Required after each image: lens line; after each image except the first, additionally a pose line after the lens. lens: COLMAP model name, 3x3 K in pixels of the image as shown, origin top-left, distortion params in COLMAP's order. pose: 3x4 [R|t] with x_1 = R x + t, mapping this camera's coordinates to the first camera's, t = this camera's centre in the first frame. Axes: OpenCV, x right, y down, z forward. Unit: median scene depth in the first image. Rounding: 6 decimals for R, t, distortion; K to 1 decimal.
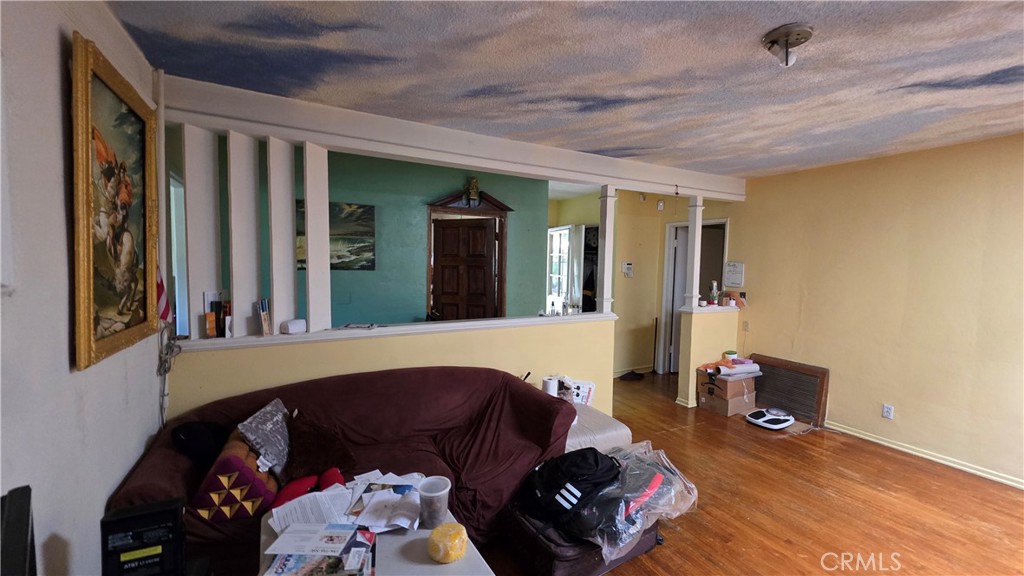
lens RADIAL K [[404.6, 0, 510.8], [0, 404.6, 285.4], [0, 0, 1]] dist [0.002082, 0.000446]
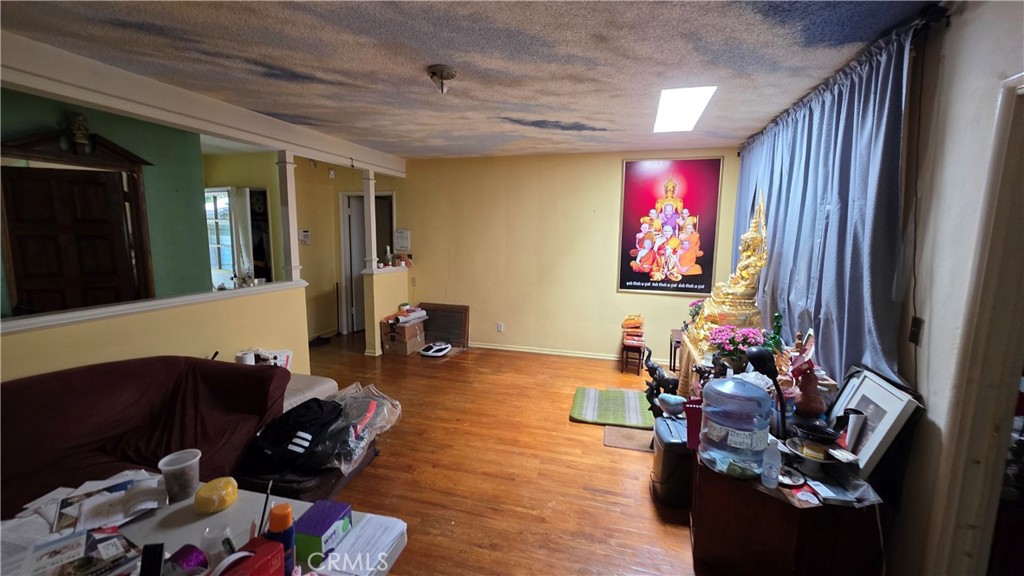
lens RADIAL K [[404.6, 0, 510.8], [0, 404.6, 285.4], [0, 0, 1]] dist [0.002082, 0.000446]
pose [[0.702338, -0.100201, 0.704756, -0.122474], [0.042254, 0.994166, 0.099239, 0.003438], [-0.710588, -0.039921, 0.702475, -0.112049]]
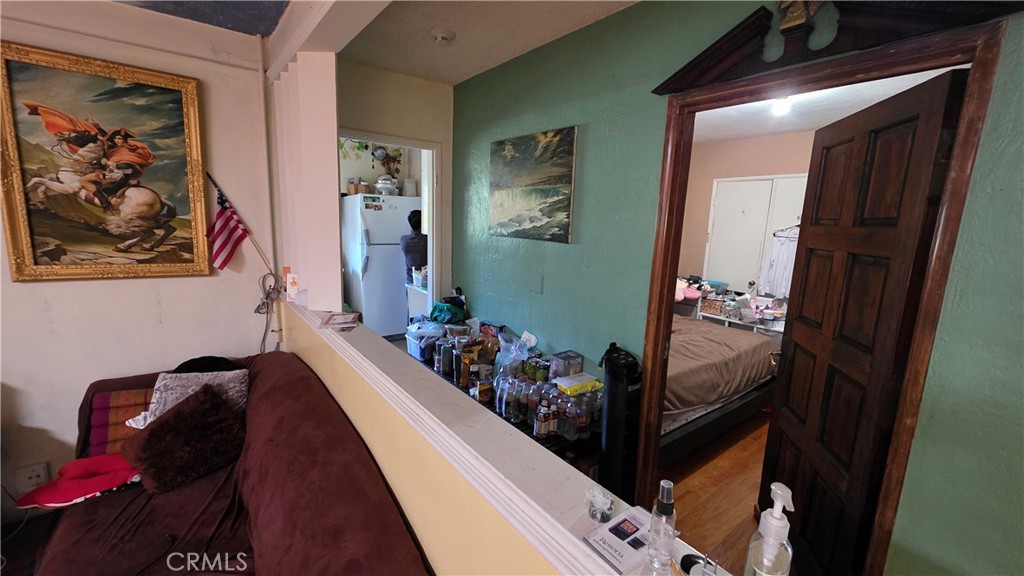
lens RADIAL K [[404.6, 0, 510.8], [0, 404.6, 285.4], [0, 0, 1]] dist [0.002082, 0.000446]
pose [[0.173279, 0.150962, -0.973234, 0.268773], [-0.101072, 0.985691, 0.134899, -0.060070], [0.979673, 0.074991, 0.186058, 1.029835]]
